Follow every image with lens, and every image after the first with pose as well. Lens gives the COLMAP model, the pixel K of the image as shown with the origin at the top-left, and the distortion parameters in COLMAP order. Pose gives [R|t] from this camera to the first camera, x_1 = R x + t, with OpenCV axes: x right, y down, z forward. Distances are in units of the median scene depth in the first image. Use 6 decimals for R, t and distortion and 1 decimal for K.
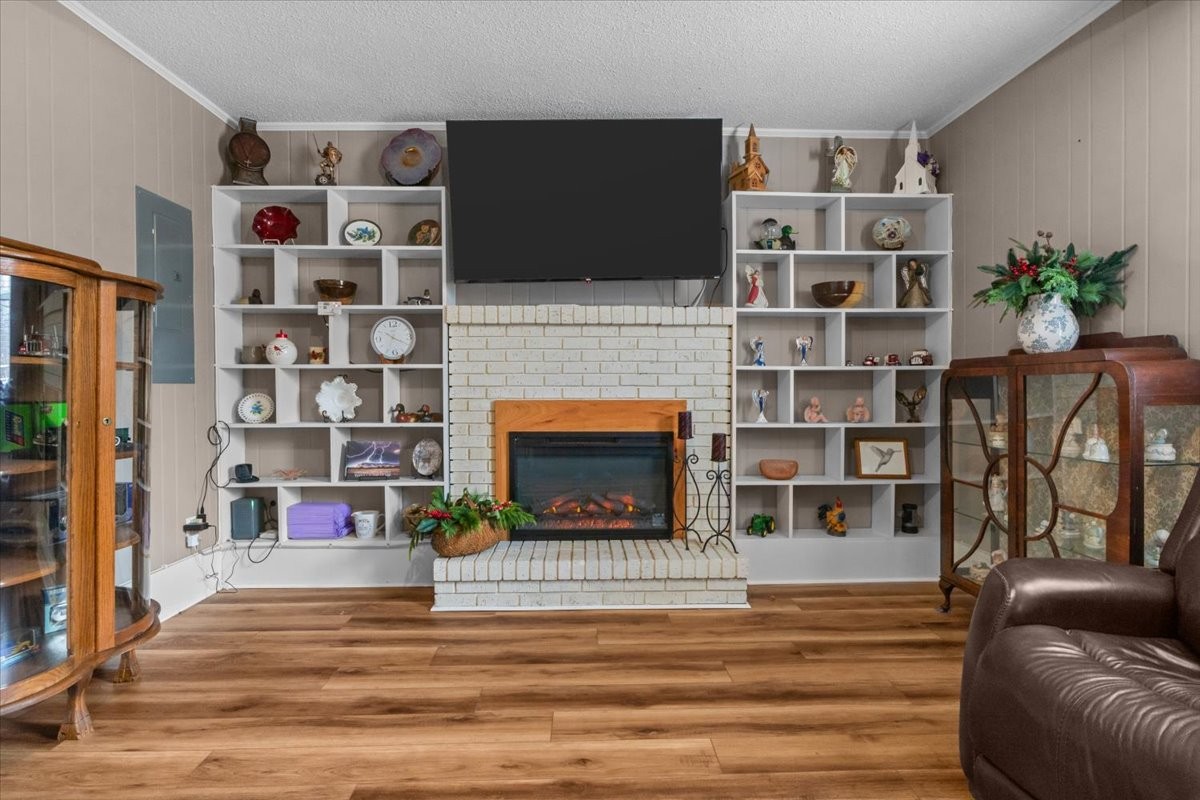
lens RADIAL K [[611.0, 0, 604.3], [0, 611.0, 395.0], [0, 0, 1]] dist [-0.004123, -0.000726]
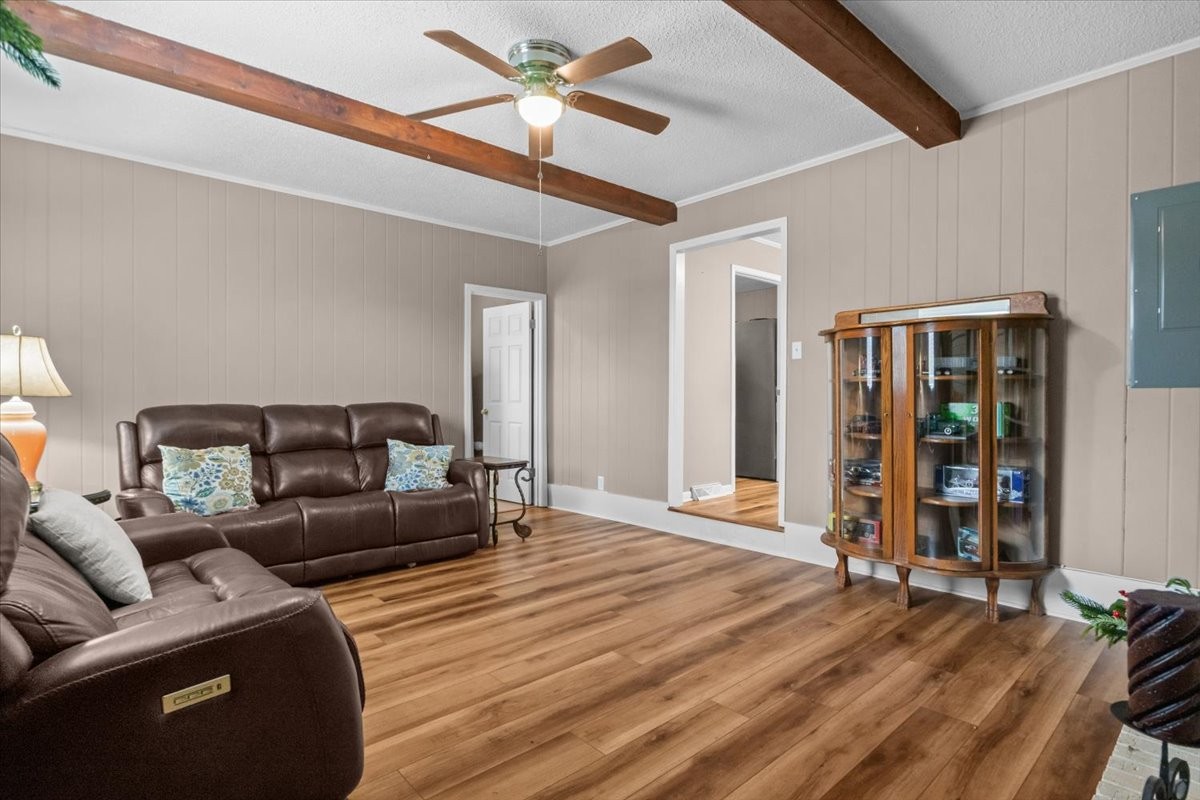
lens RADIAL K [[611.0, 0, 607.5], [0, 611.0, 397.5], [0, 0, 1]] dist [-0.004123, -0.000726]
pose [[-0.767191, 0.004452, -0.641403, 0.730620], [-0.004729, 0.999909, 0.012596, -0.015435], [0.641401, 0.012696, -0.767101, 1.609219]]
